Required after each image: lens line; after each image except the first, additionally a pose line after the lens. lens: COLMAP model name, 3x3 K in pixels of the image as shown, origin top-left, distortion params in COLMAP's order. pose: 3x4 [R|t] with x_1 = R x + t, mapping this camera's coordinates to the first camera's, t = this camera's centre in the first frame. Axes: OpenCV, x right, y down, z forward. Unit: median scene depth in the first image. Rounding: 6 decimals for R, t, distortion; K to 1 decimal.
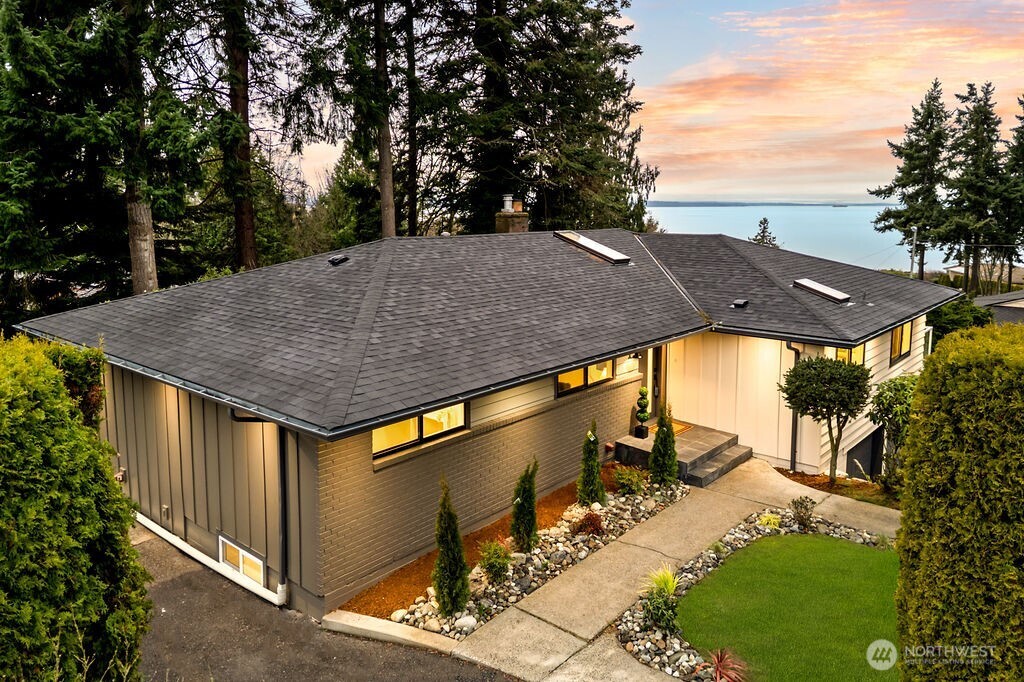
lens RADIAL K [[708.7, 0, 511.1], [0, 708.7, 296.4], [0, 0, 1]] dist [0.005496, -0.003827]
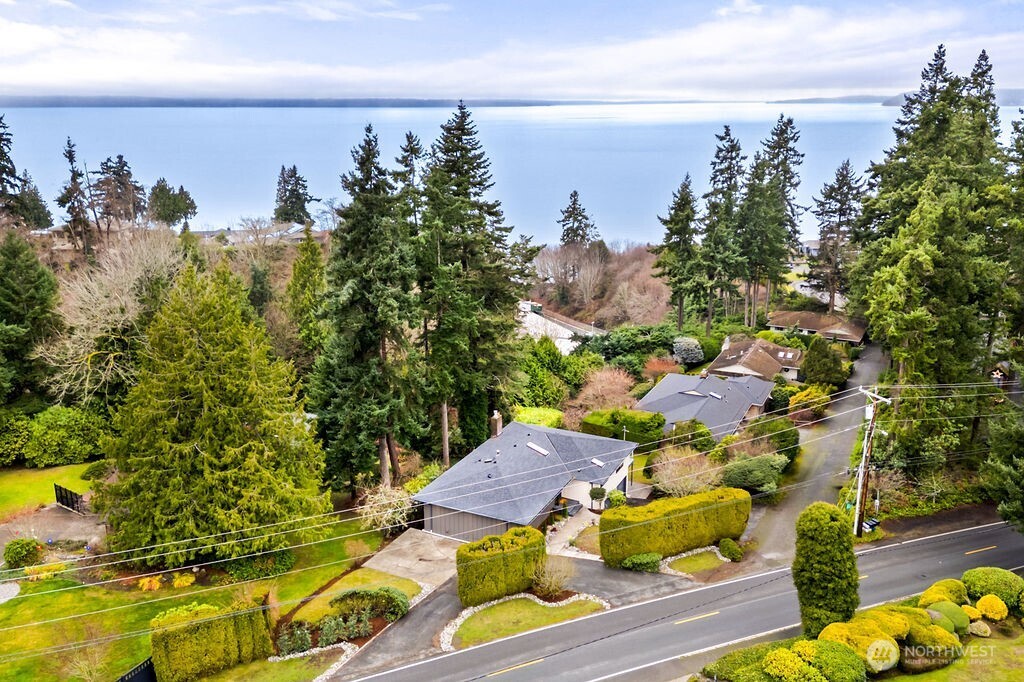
lens RADIAL K [[726.9, 0, 512.0], [0, 726.9, 341.0], [0, 0, 1]] dist [0.025378, -0.006681]
pose [[0.966631, -0.070071, 0.246404, -1.146092], [0.042113, 0.992243, 0.116962, -1.373943], [-0.252688, -0.102682, 0.962084, -3.184535]]
